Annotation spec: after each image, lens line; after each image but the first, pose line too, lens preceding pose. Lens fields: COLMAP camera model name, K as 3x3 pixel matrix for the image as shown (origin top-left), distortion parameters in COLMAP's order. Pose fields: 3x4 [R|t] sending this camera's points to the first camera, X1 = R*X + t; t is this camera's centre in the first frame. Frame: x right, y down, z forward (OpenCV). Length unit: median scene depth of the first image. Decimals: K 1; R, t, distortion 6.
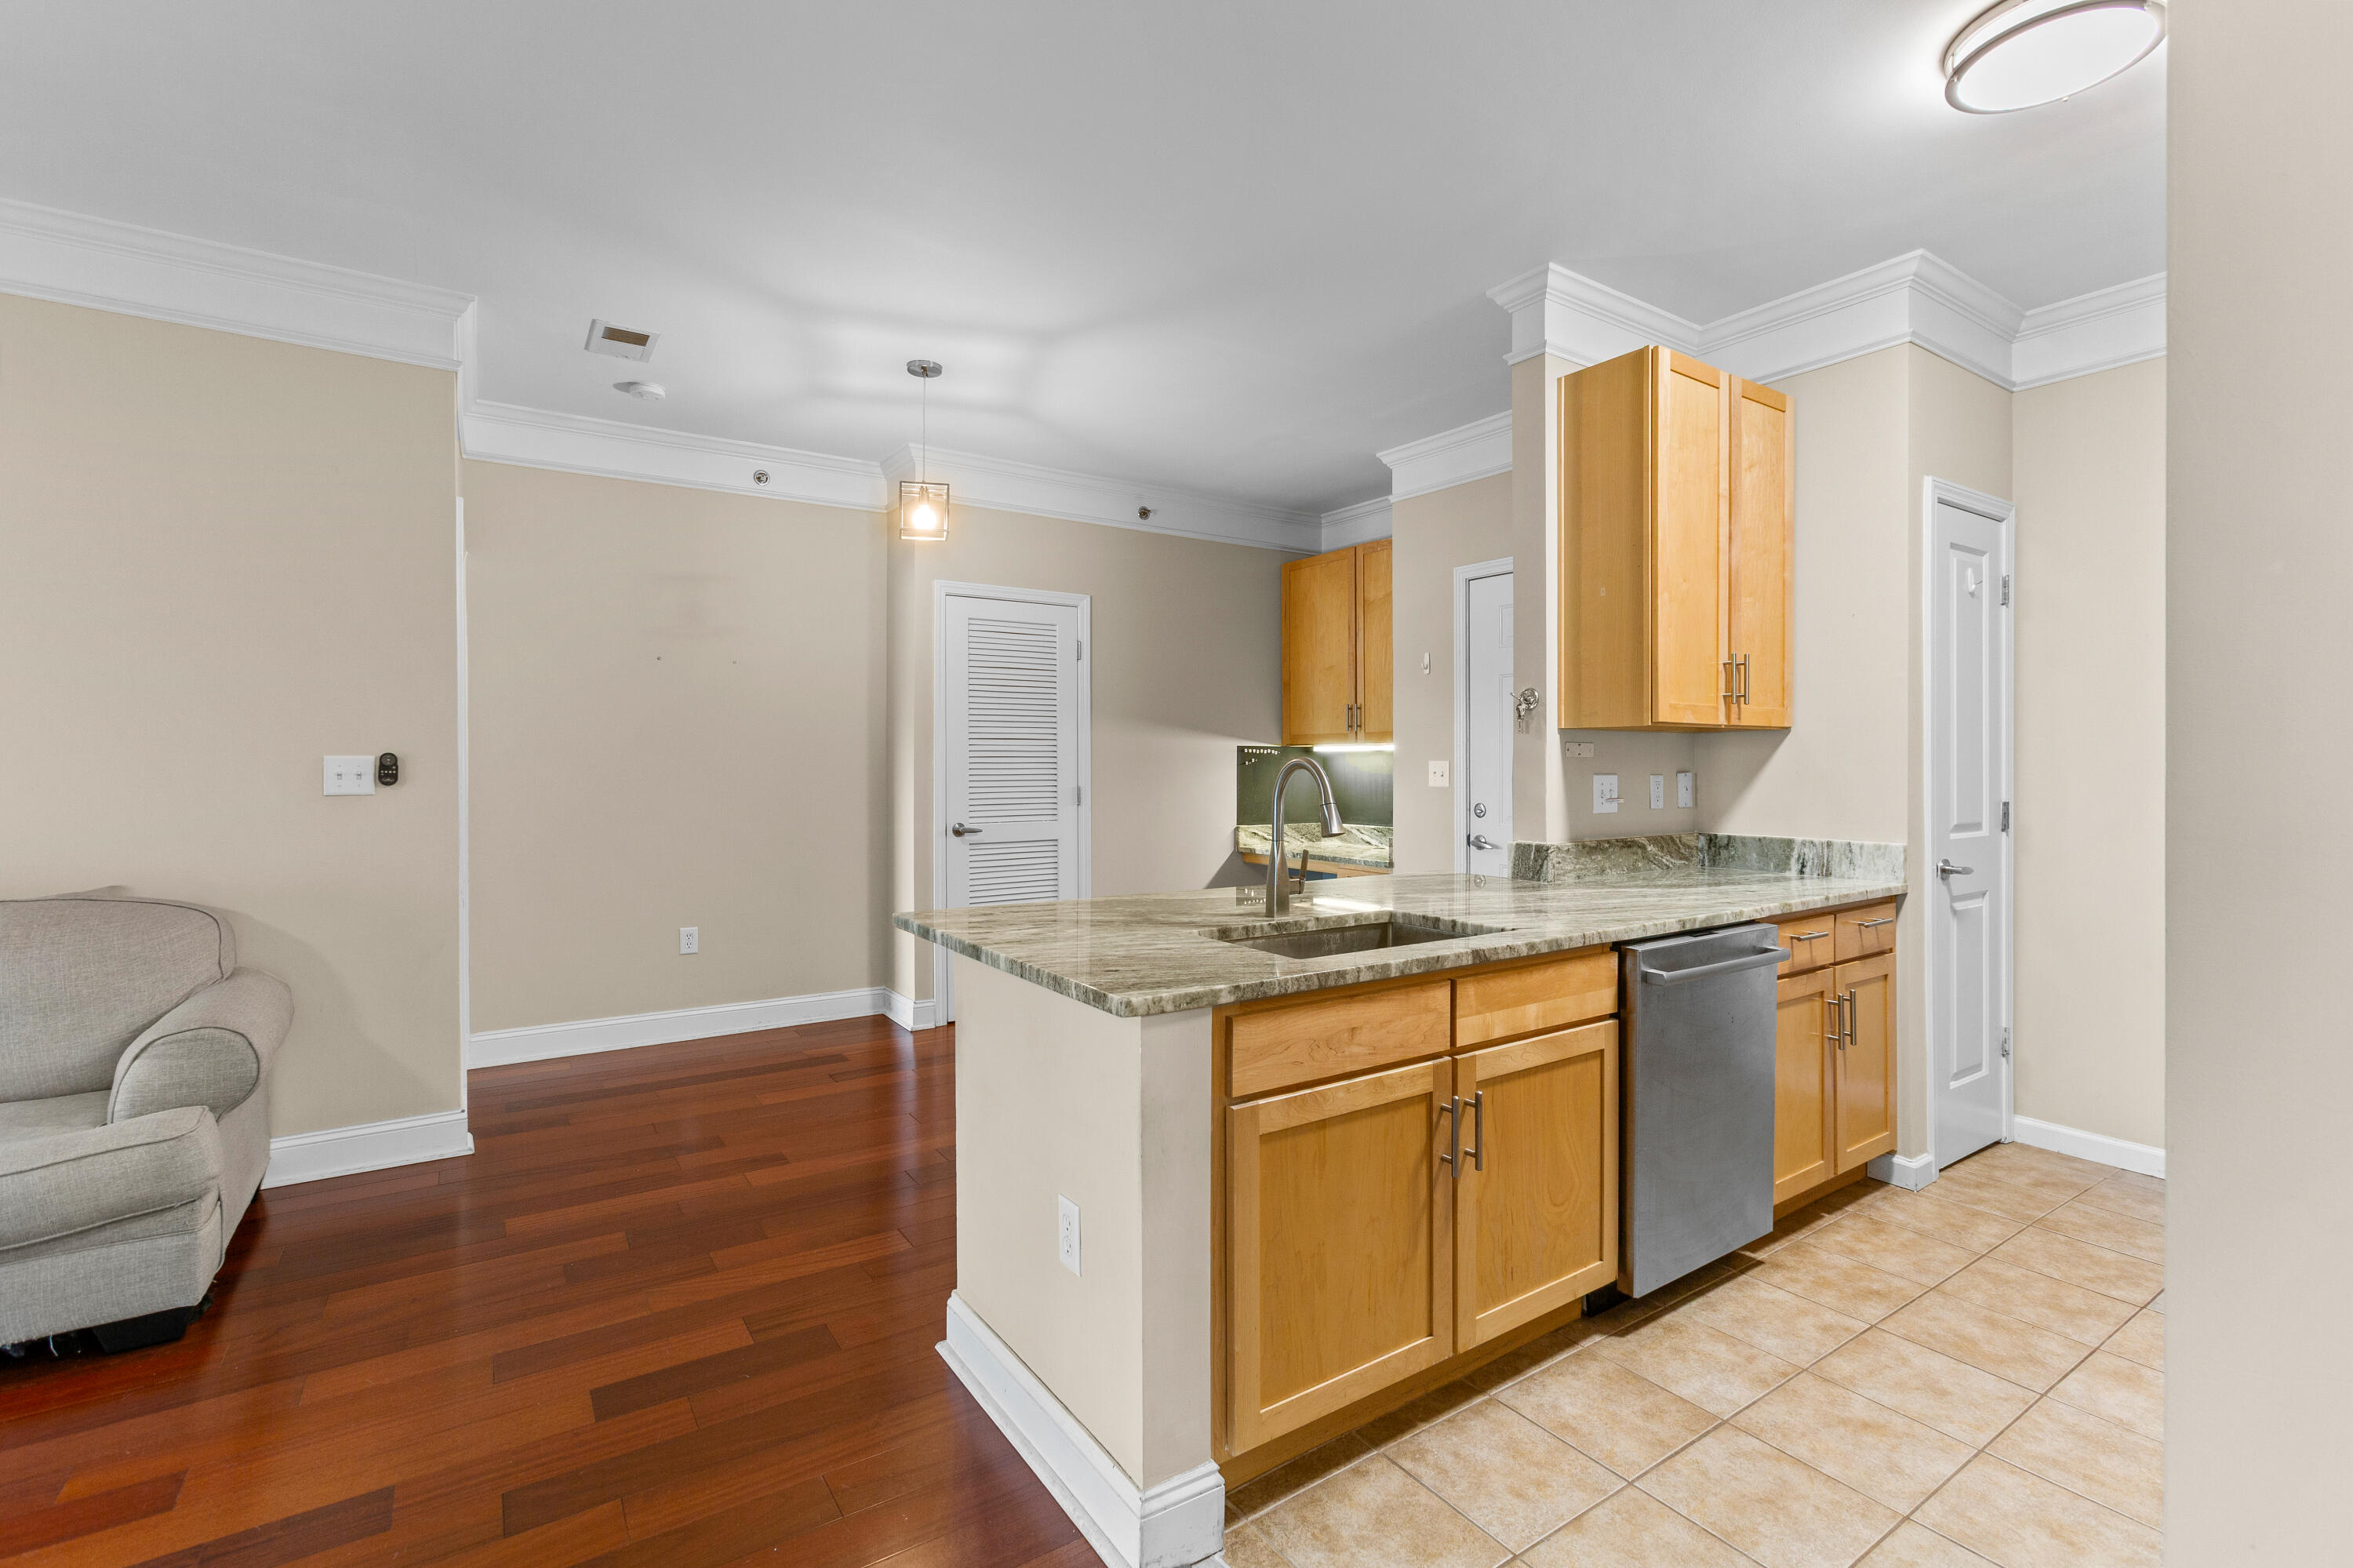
lens RADIAL K [[1051.9, 0, 1173.8], [0, 1051.9, 764.4], [0, 0, 1]] dist [-0.003286, 0.003574]
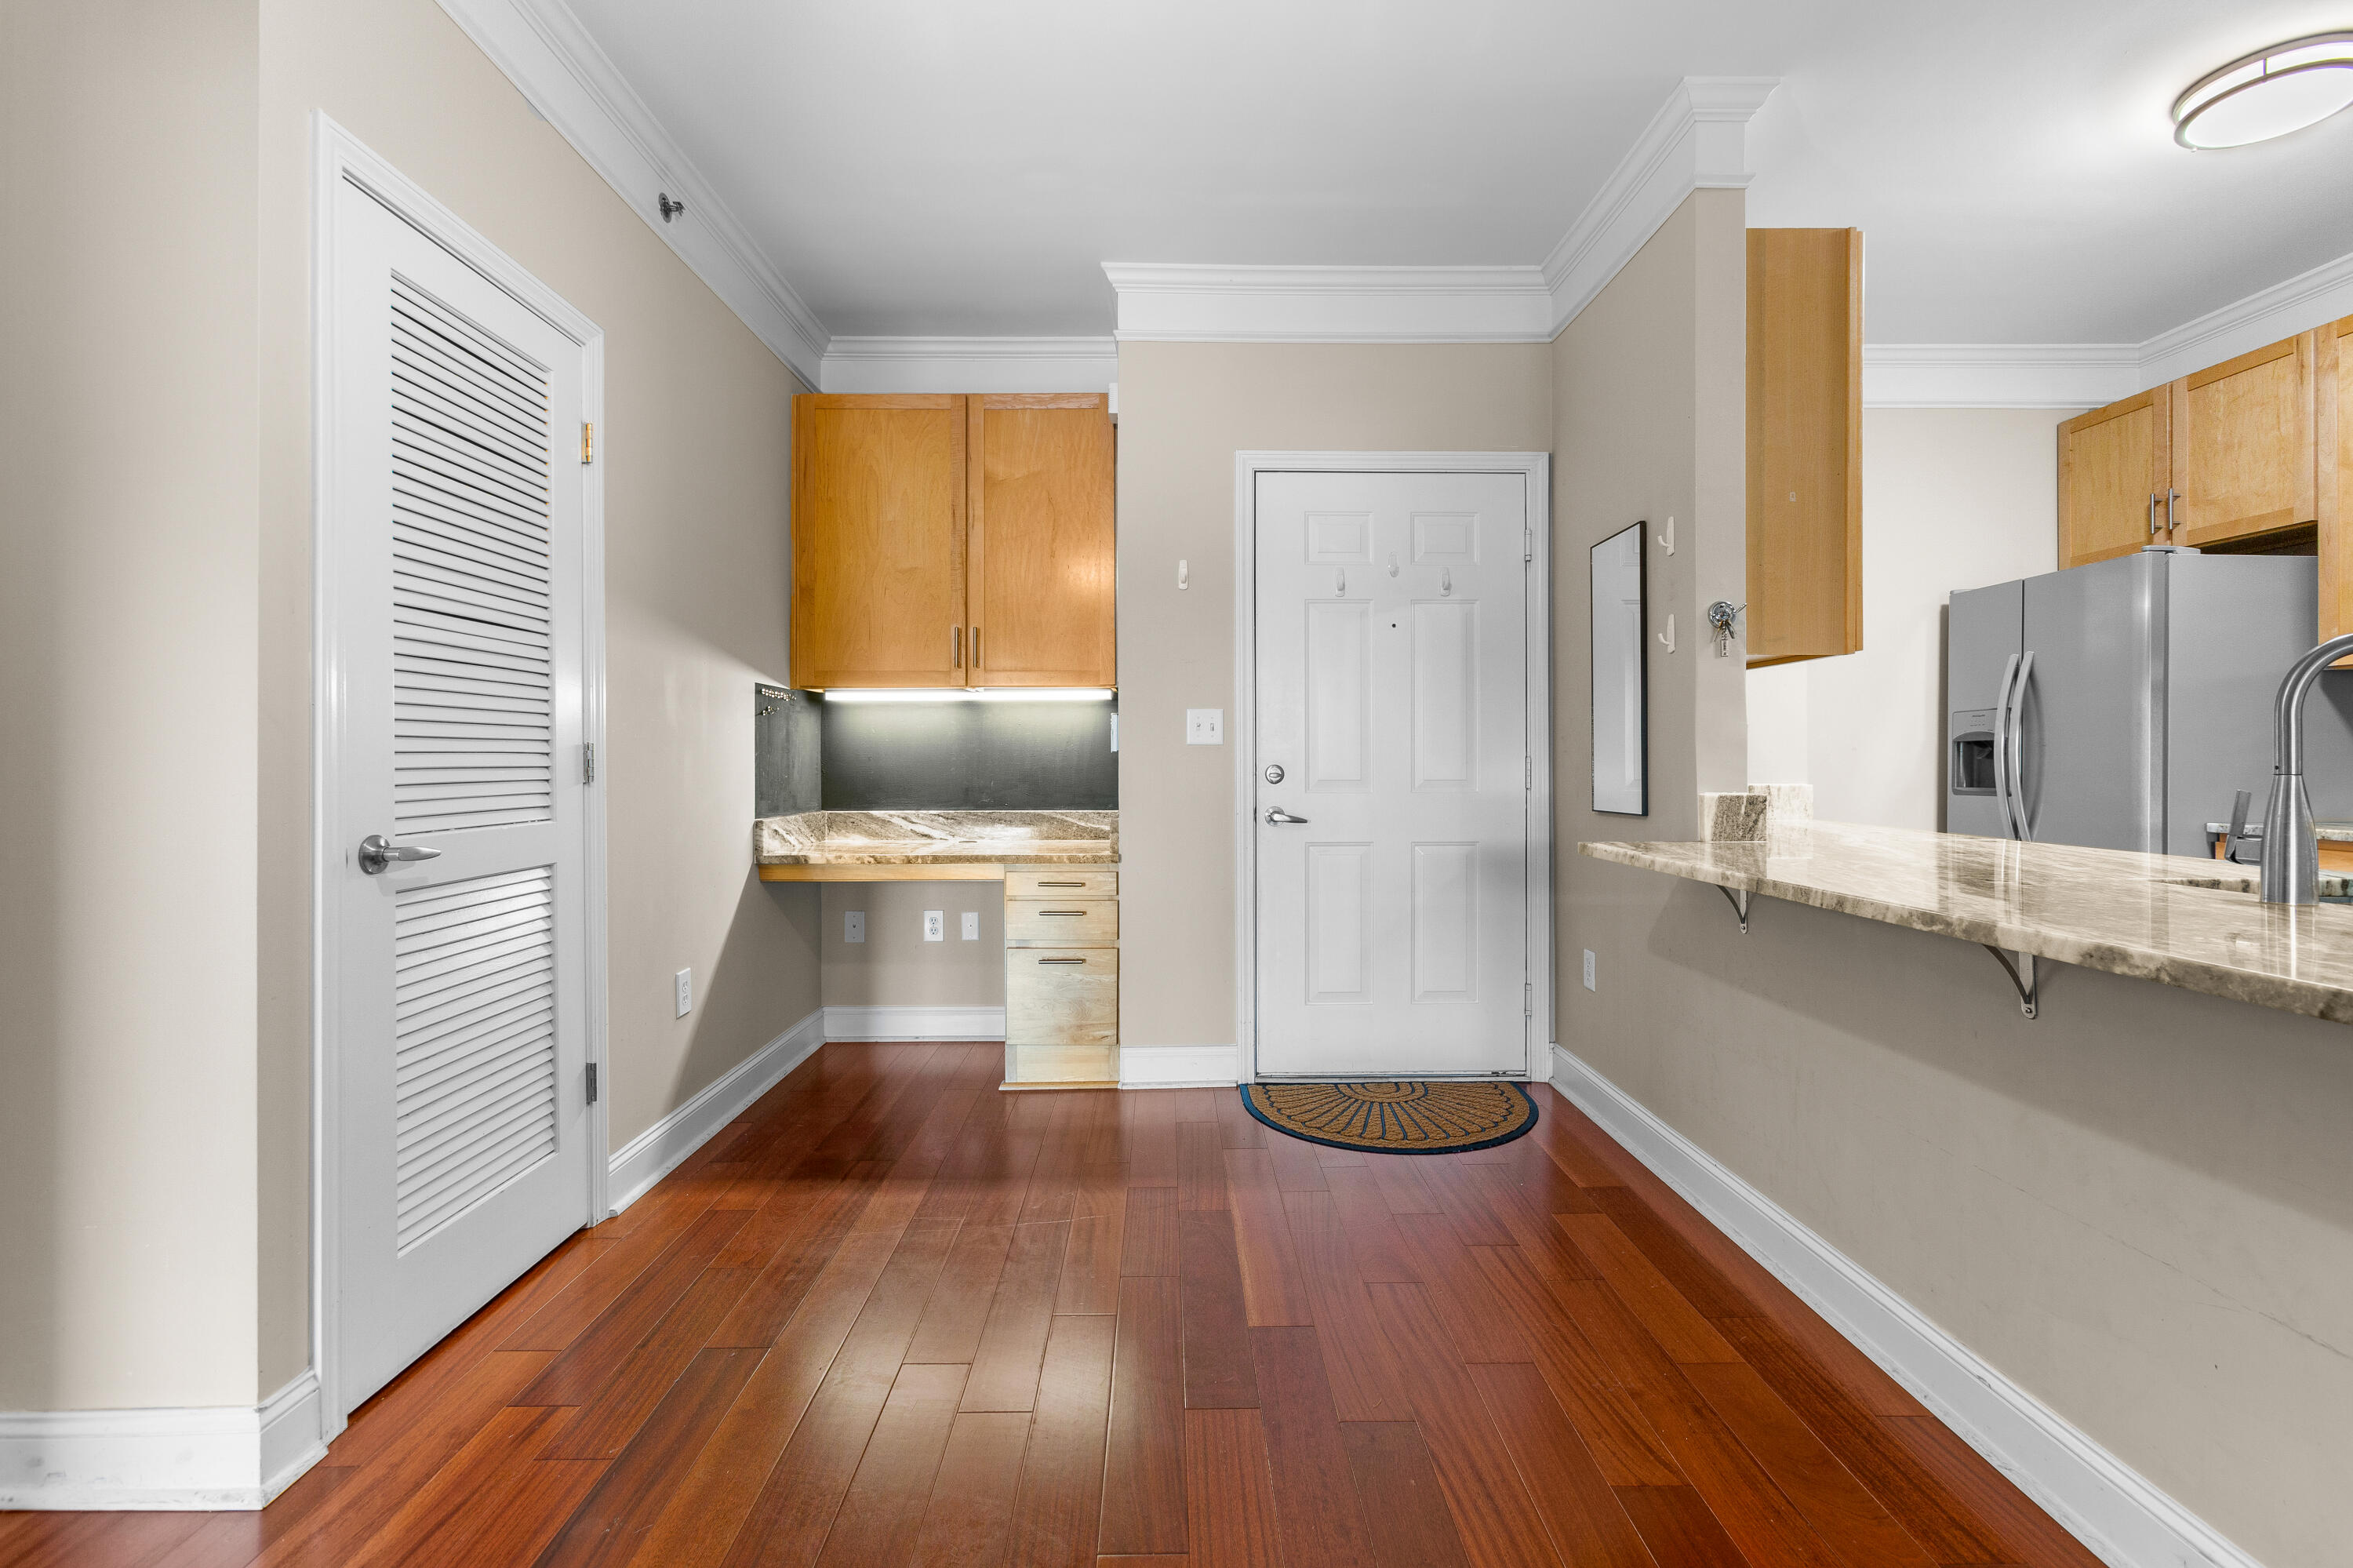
lens RADIAL K [[1044.5, 0, 1170.1], [0, 1044.5, 762.6], [0, 0, 1]] dist [-0.018730, 0.009847]
pose [[0.546734, -0.001313, 0.837305, -0.353270], [0.000942, 0.999999, 0.000953, 0.031279], [-0.837306, 0.000268, 0.546735, 0.588401]]
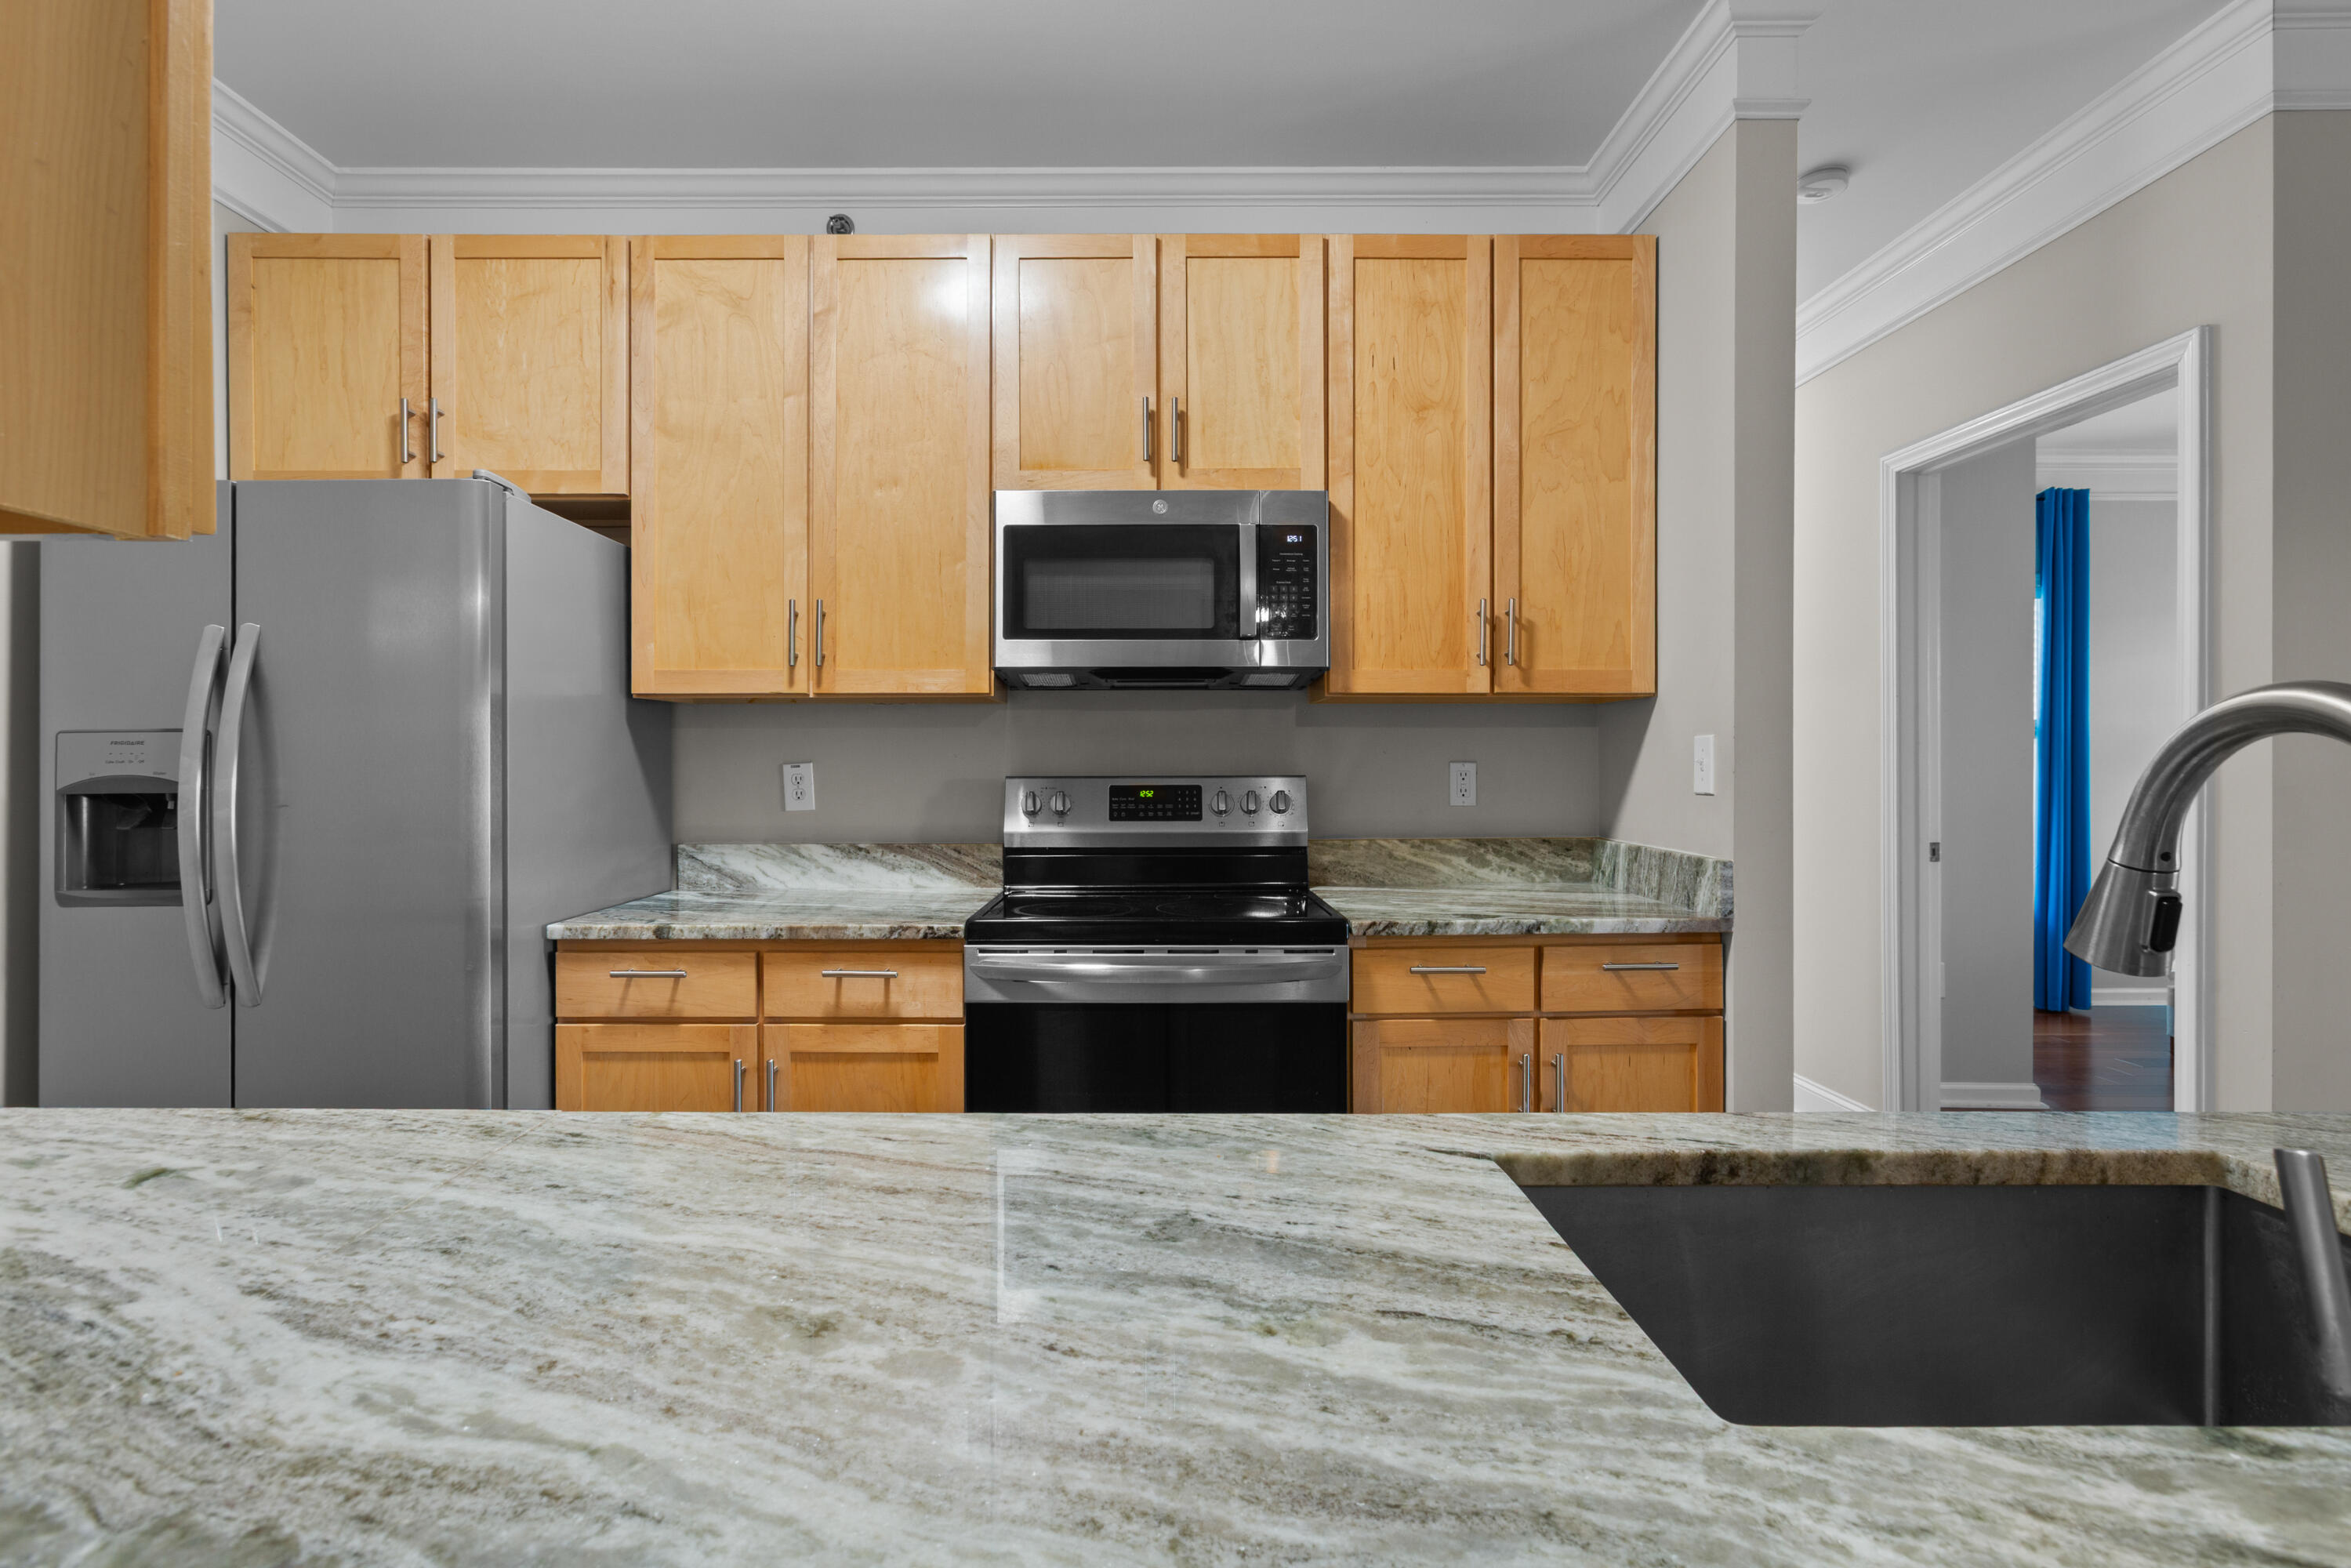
lens RADIAL K [[1119.0, 0, 1137.8], [0, 1119.0, 757.4], [0, 0, 1]] dist [-0.000852, 0.013642]
pose [[-0.828411, 0.003825, 0.560108, 0.102956], [0.001931, 0.999990, -0.003974, 0.004863], [-0.560118, -0.002210, -0.828410, 0.641554]]
